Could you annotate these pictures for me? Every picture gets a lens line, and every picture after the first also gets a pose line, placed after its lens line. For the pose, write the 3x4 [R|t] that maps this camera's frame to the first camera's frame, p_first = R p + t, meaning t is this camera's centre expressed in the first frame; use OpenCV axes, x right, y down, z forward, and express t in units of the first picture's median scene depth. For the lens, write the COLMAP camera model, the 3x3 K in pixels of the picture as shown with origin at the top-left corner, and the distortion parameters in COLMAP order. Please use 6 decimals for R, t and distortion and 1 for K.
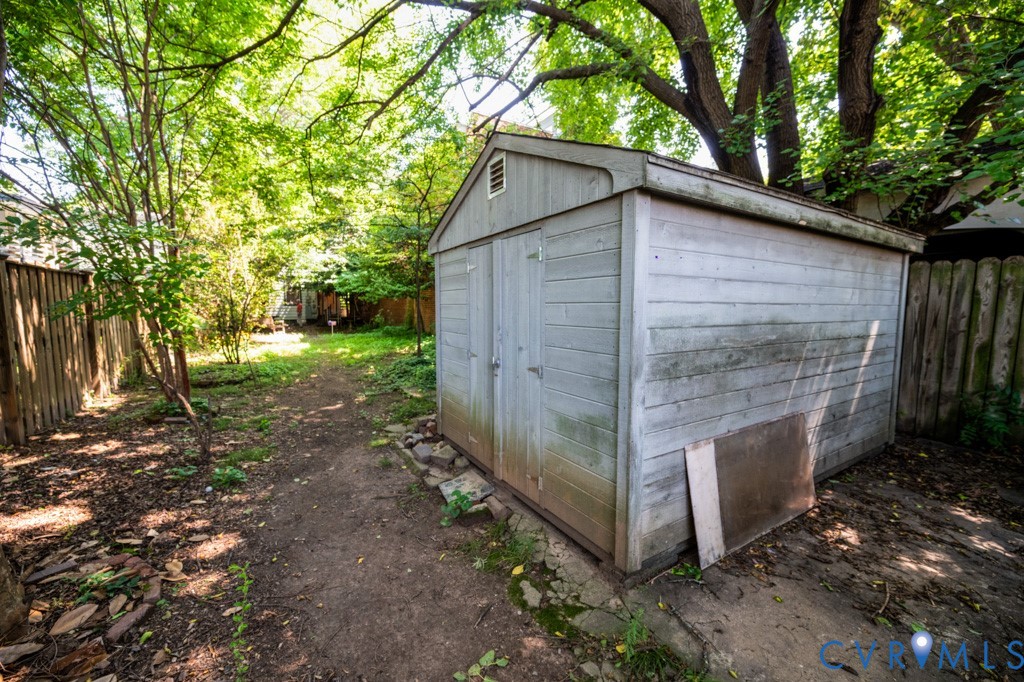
lens RADIAL K [[405.2, 0, 512.0], [0, 405.2, 341.0], [0, 0, 1]] dist [0.000956, 0.000036]
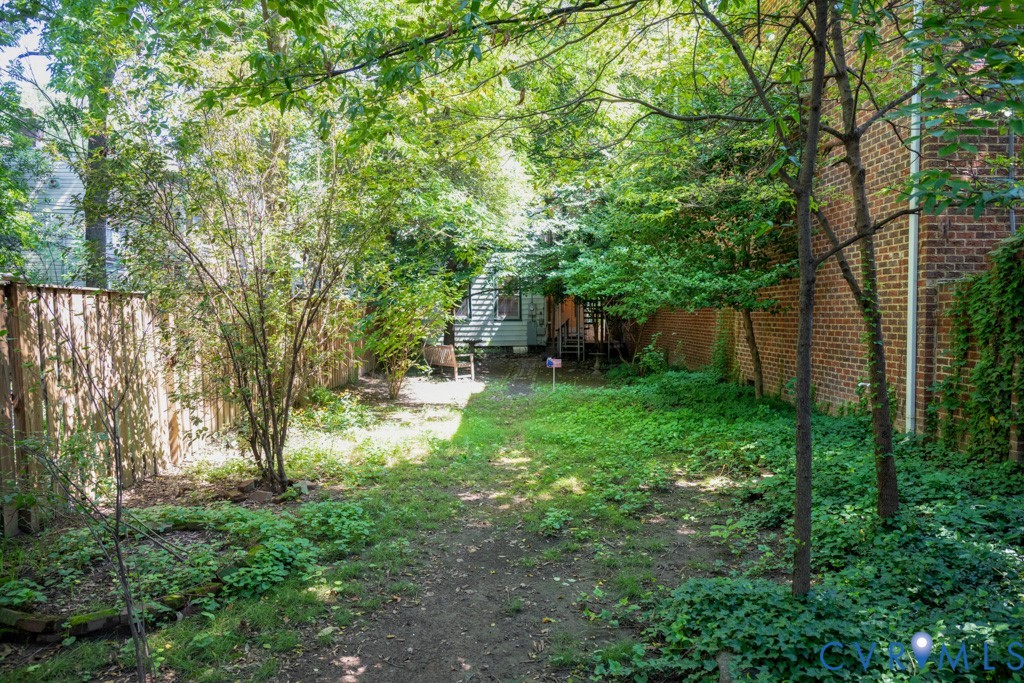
lens RADIAL K [[706.0, 0, 512.0], [0, 706.0, 341.5], [0, 0, 1]] dist [0.000685, 0.000032]
pose [[0.867043, 0.007096, -0.498183, -0.077686], [-0.031257, 0.998704, -0.040176, -0.032472], [0.497252, 0.050406, 0.866141, 0.256785]]
